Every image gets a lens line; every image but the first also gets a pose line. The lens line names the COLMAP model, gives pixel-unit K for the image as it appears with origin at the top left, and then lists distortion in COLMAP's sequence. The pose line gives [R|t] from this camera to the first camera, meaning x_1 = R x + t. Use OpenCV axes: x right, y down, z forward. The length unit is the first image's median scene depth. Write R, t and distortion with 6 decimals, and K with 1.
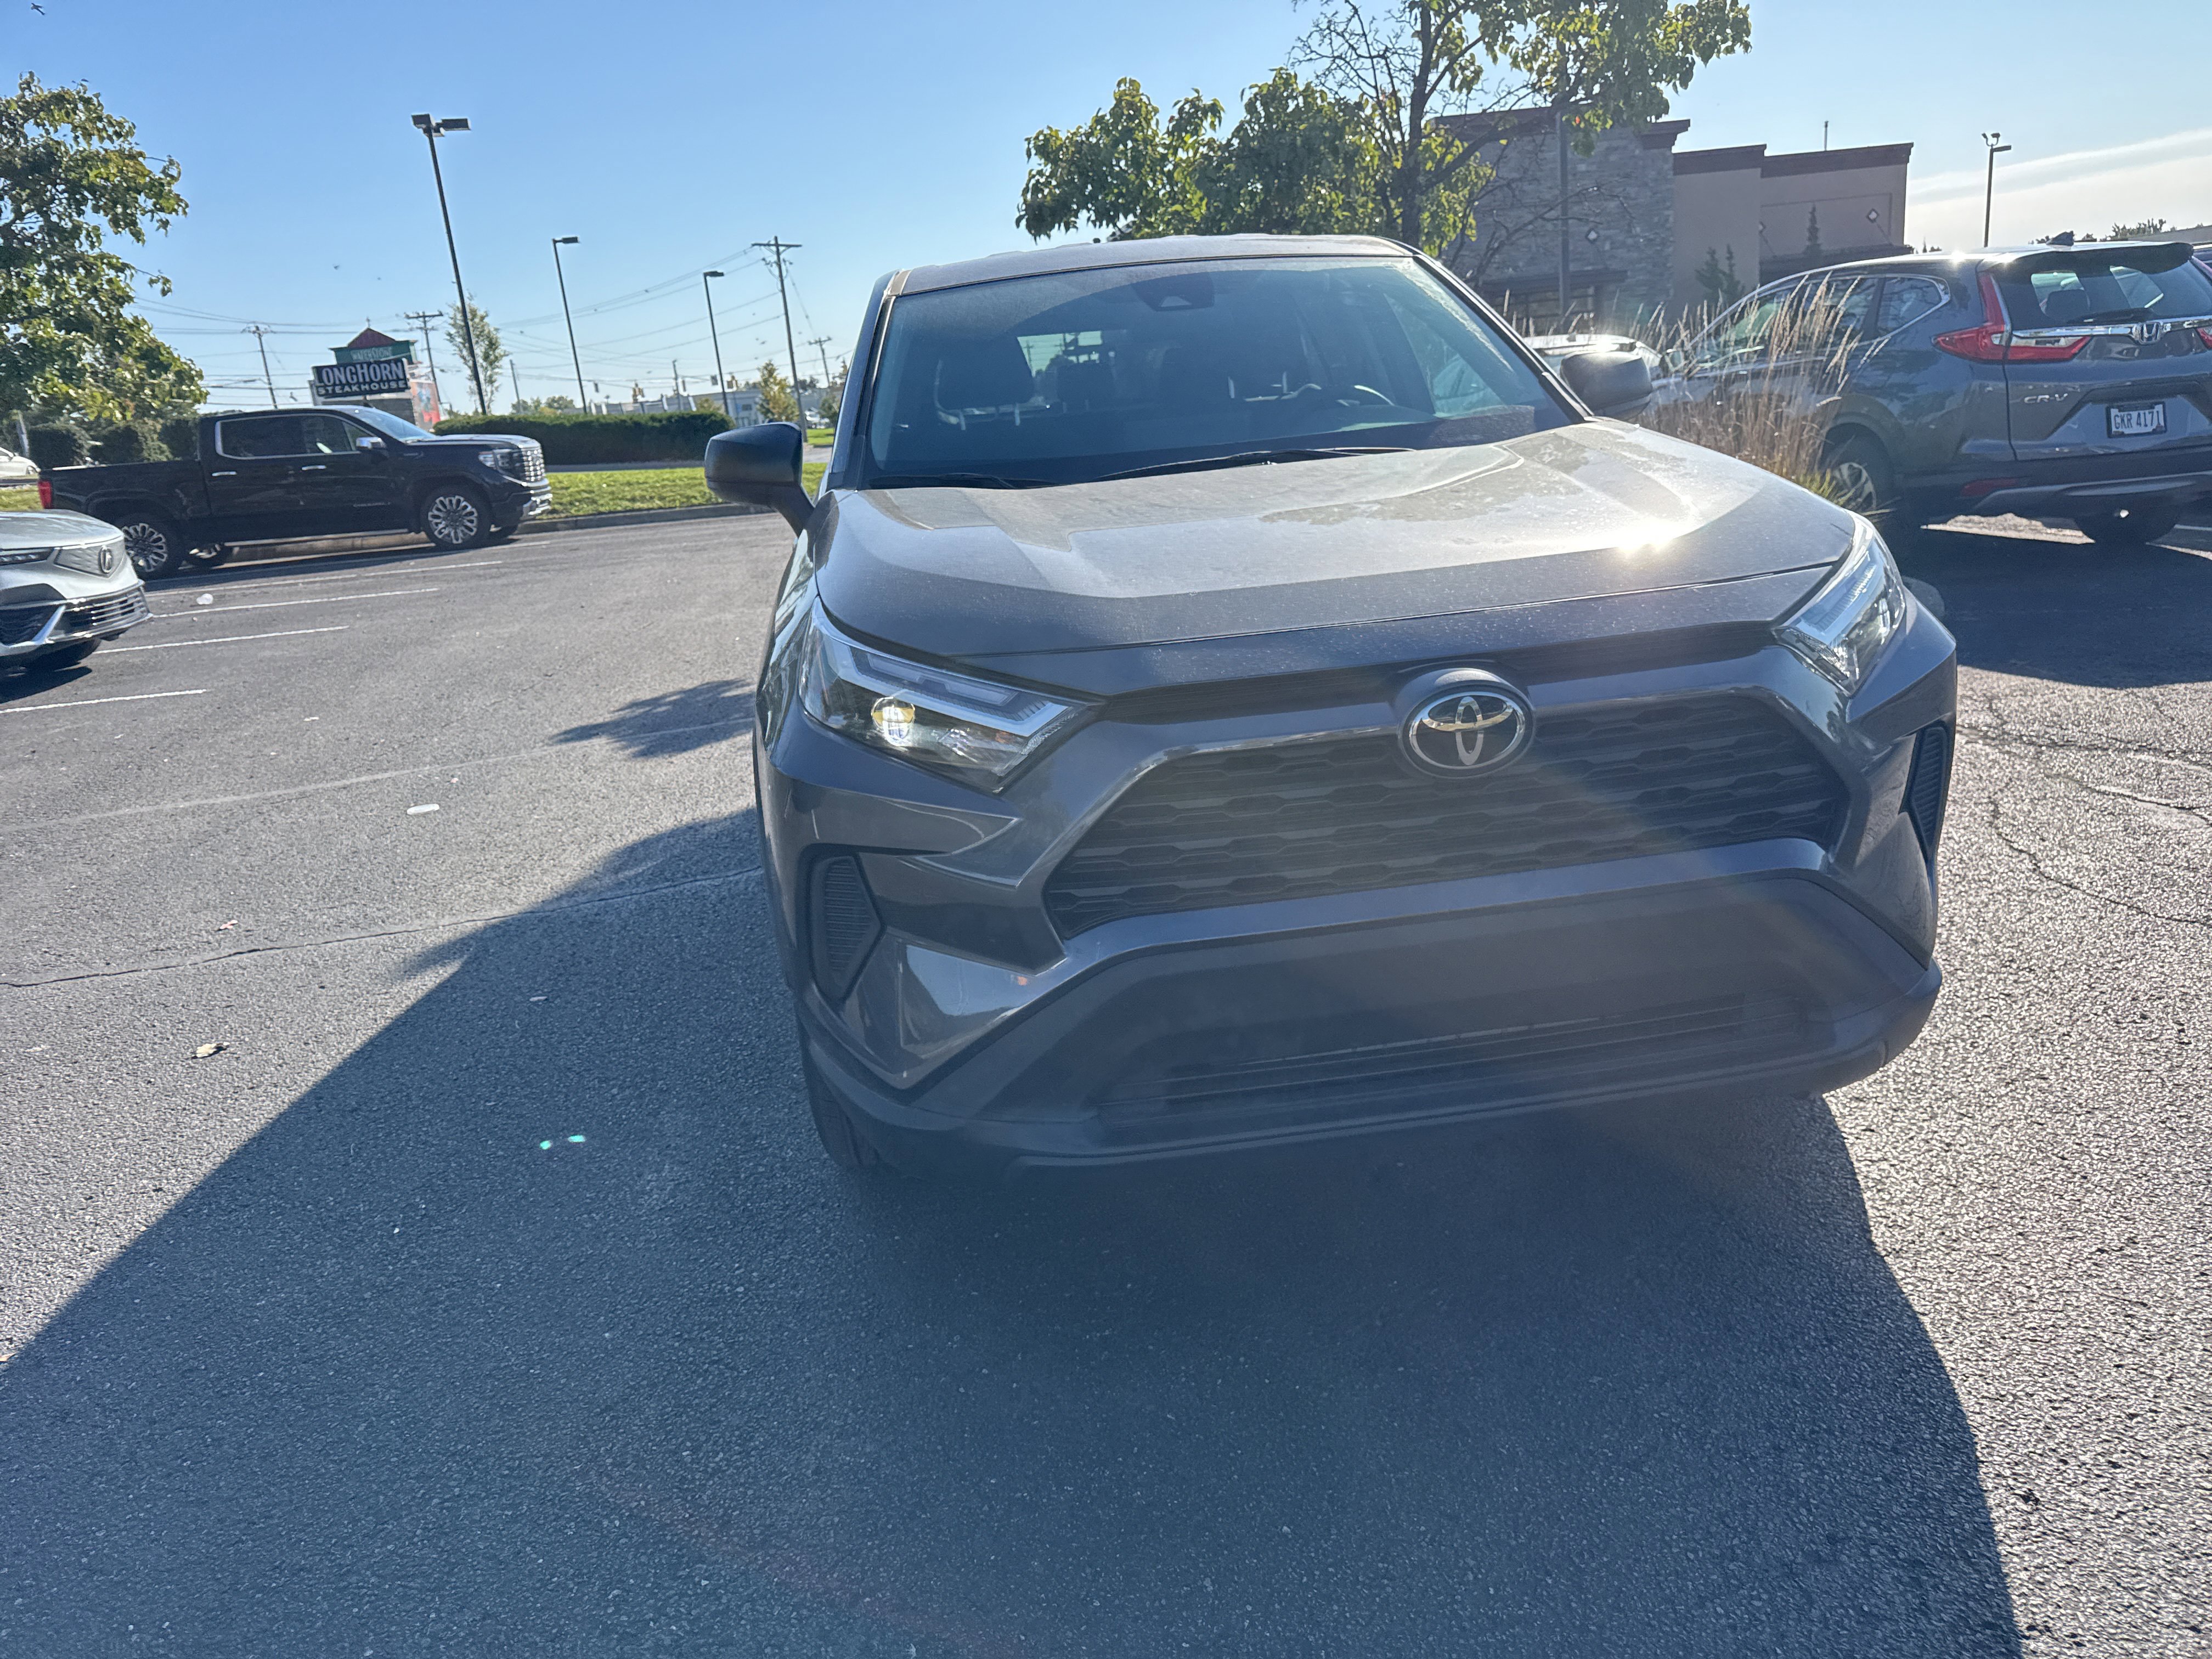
lens RADIAL K [[1564.5, 0, 1113.4], [0, 1564.5, 846.9], [0, 0, 1]] dist [0.025860, -0.028146]
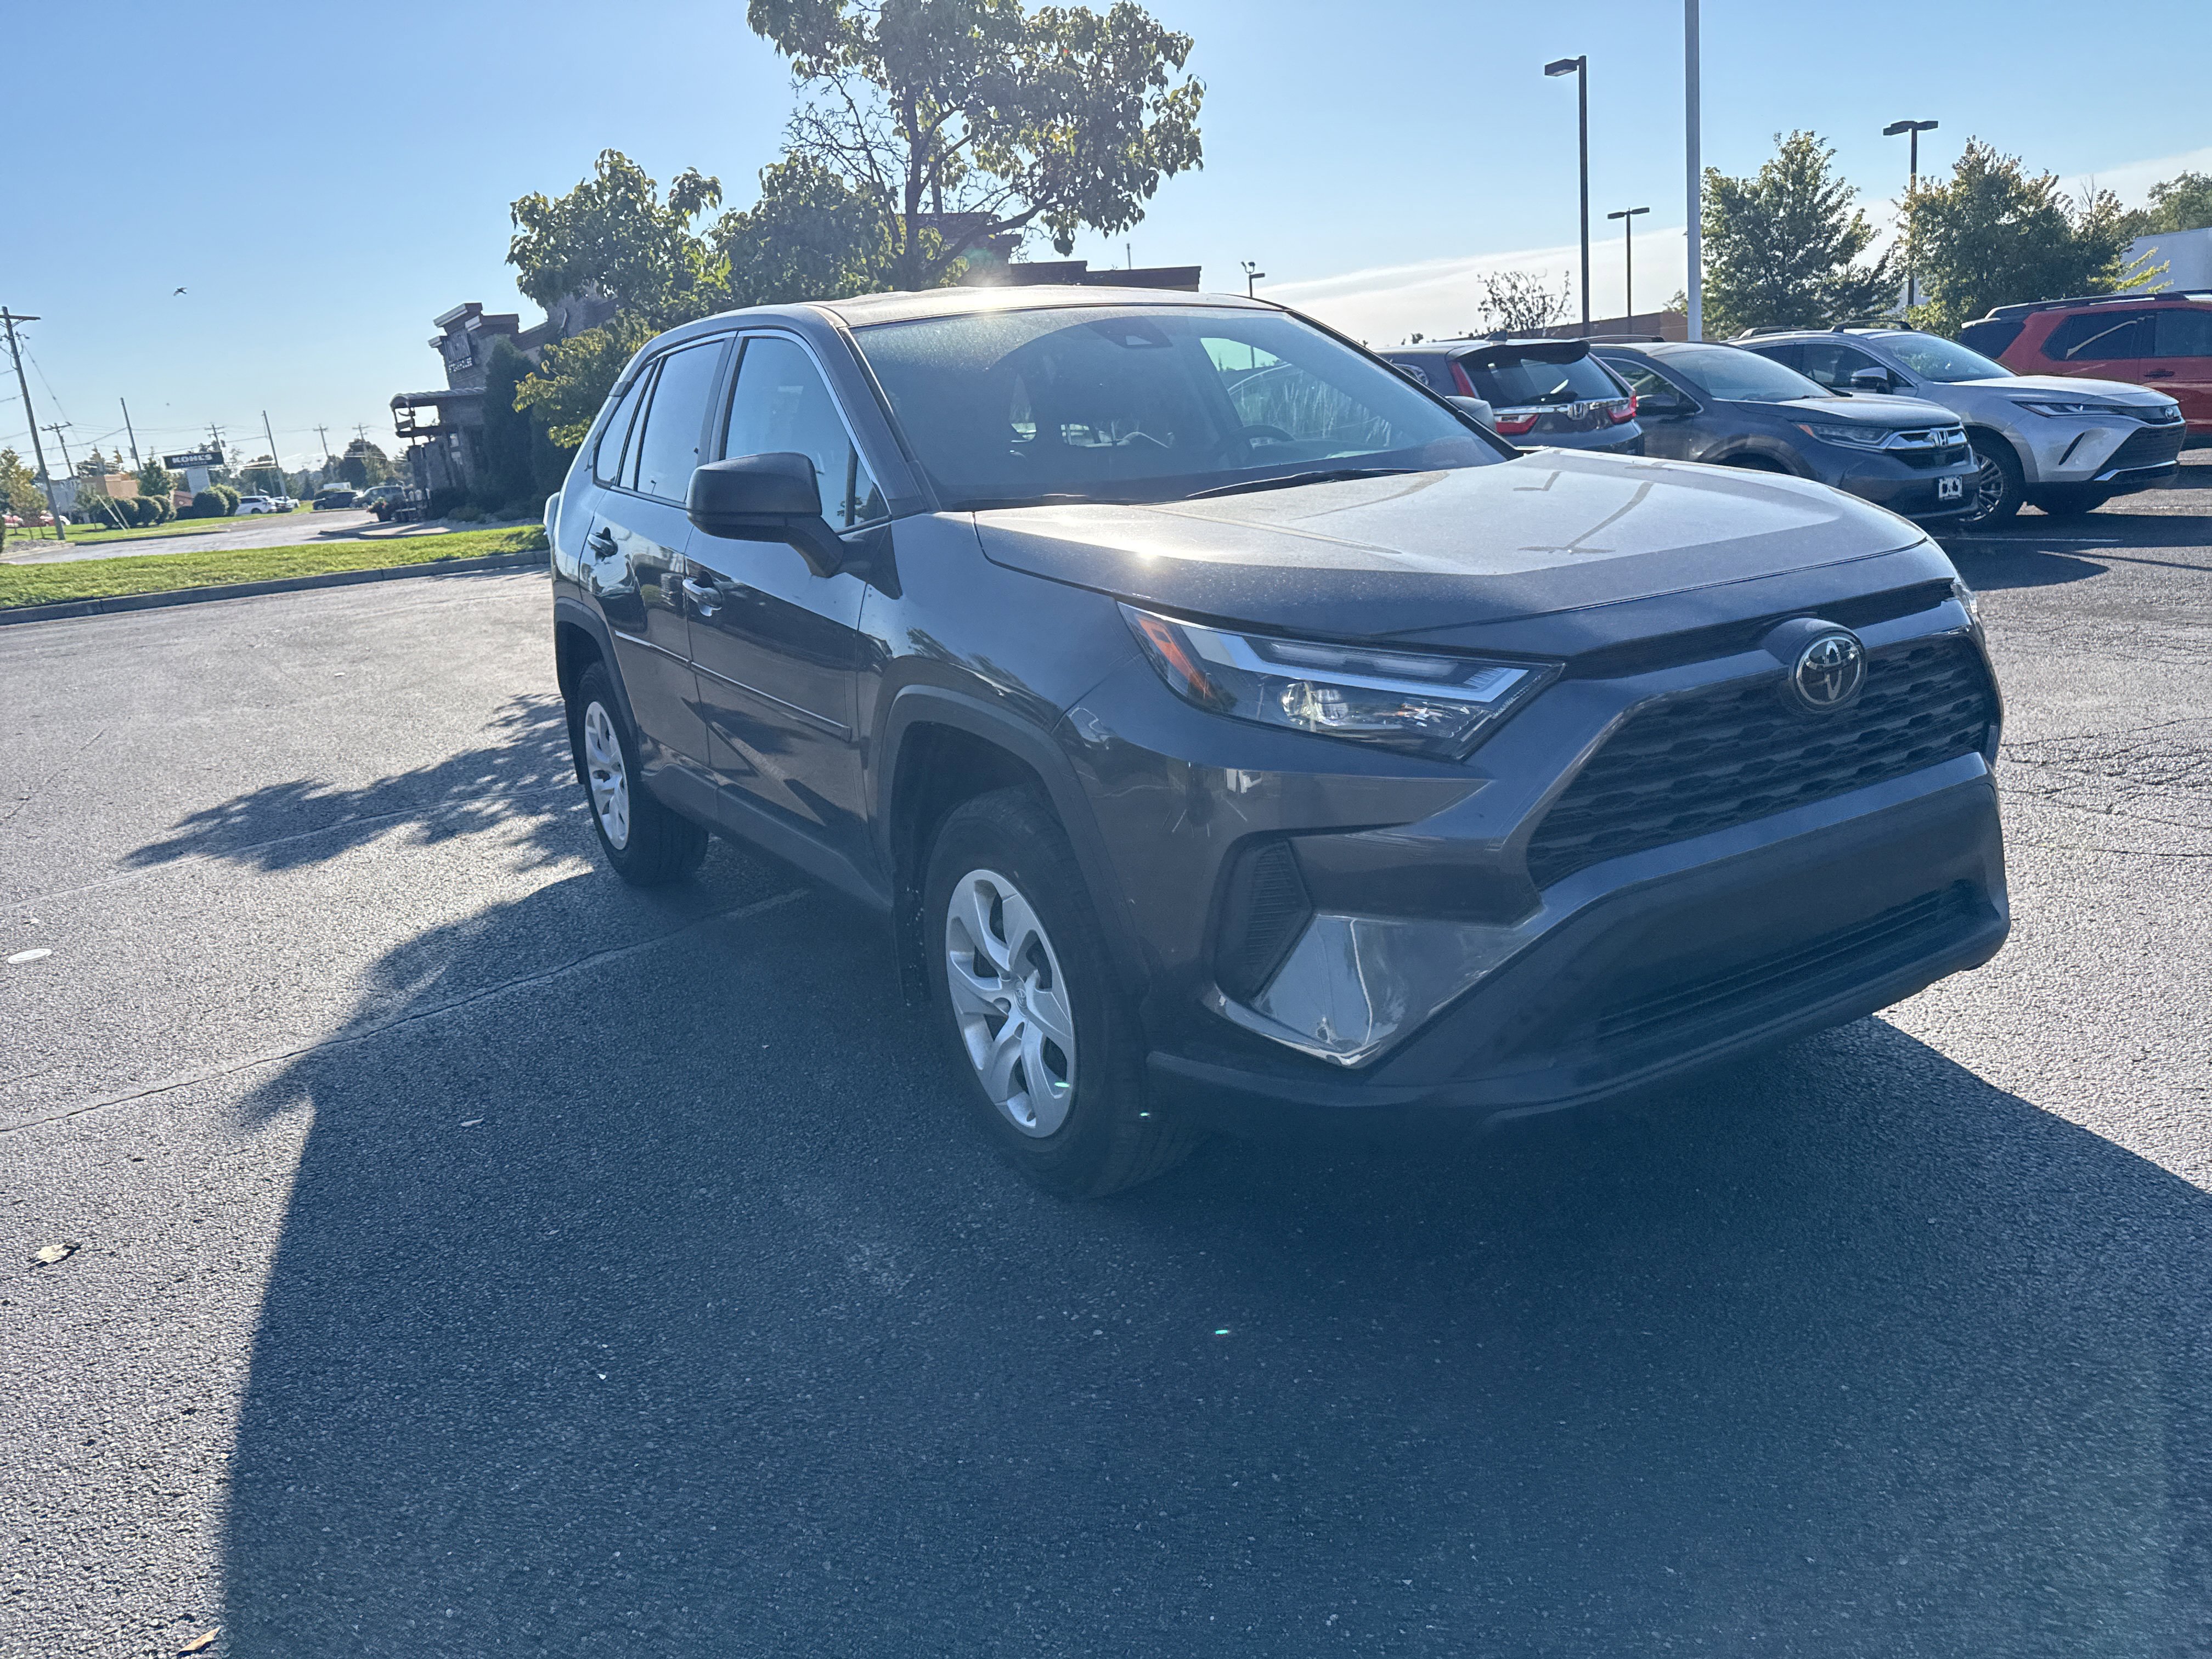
lens RADIAL K [[1564.5, 0, 1113.2], [0, 1564.5, 815.9], [0, 0, 1]] dist [0.025860, -0.028146]
pose [[0.917580, -0.087789, 0.387736, -0.177430], [0.115946, 0.992007, -0.049782, 0.007111], [-0.380267, 0.090636, 0.920425, 0.033608]]
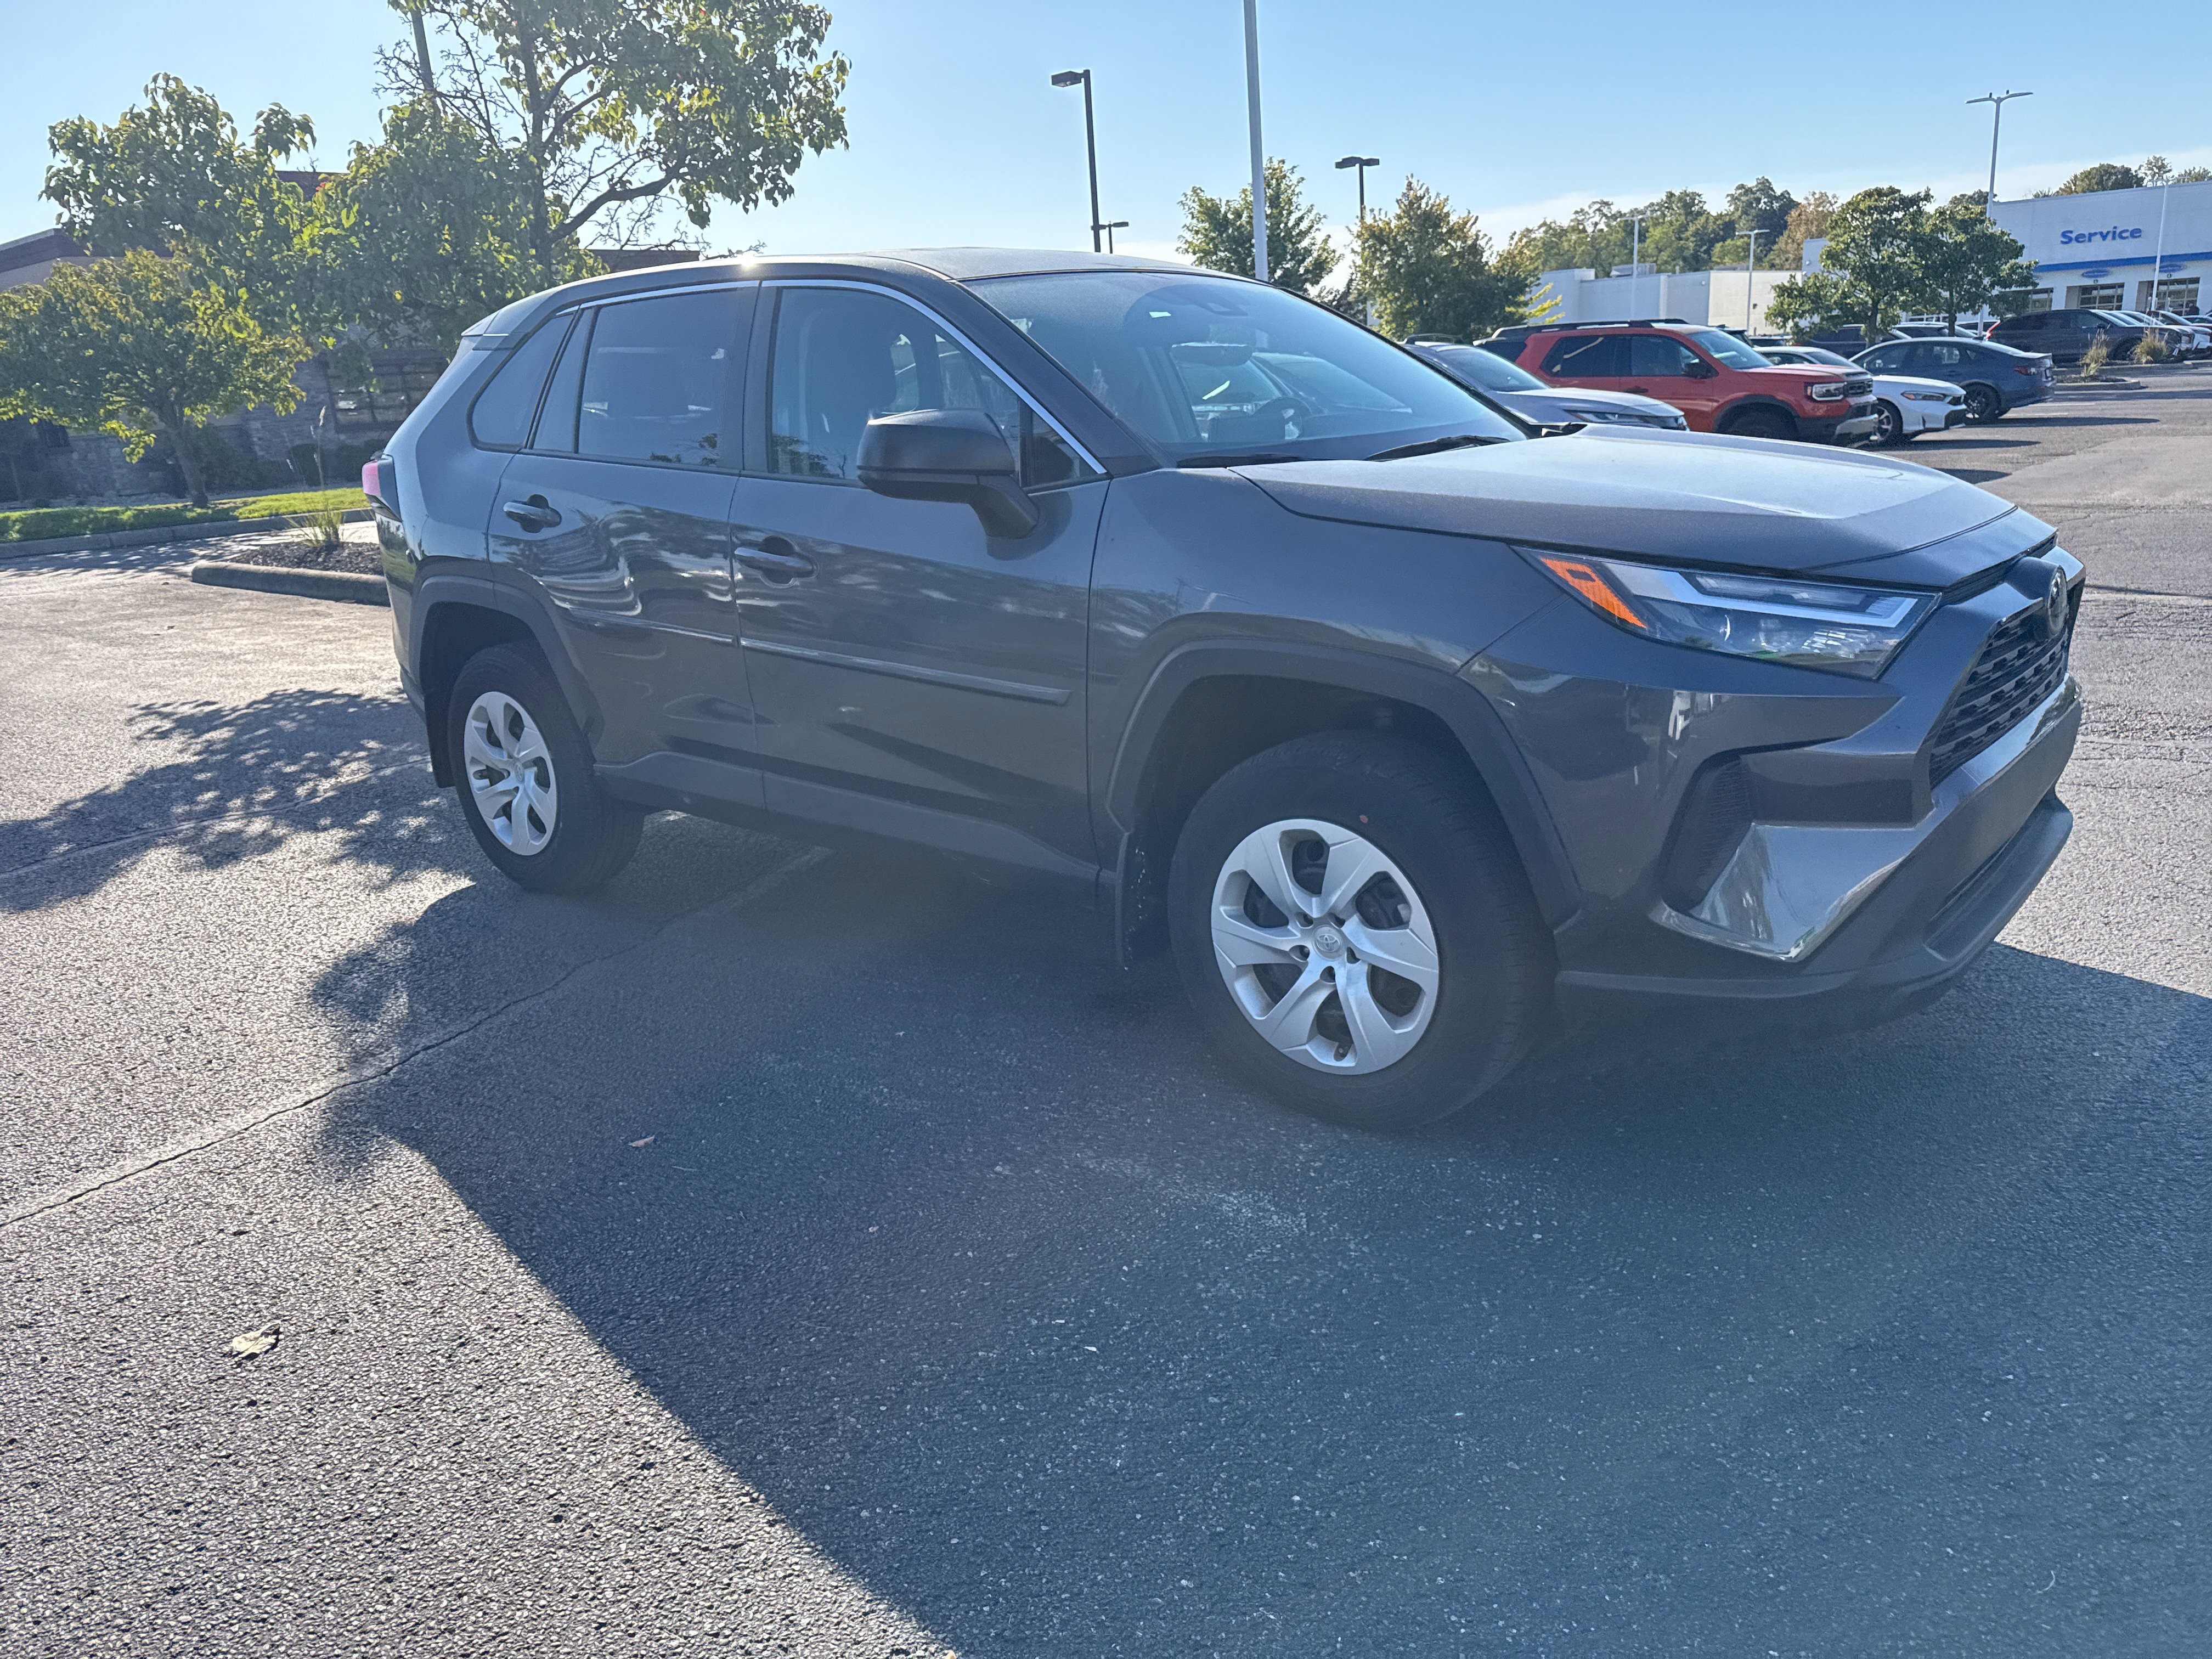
lens RADIAL K [[1564.5, 0, 1109.8], [0, 1564.5, 838.2], [0, 0, 1]] dist [0.025860, -0.028146]
pose [[0.744694, -0.144159, 0.651651, -0.330173], [0.180478, 0.983514, 0.011328, -0.008531], [-0.642541, 0.109173, 0.758434, 0.122861]]
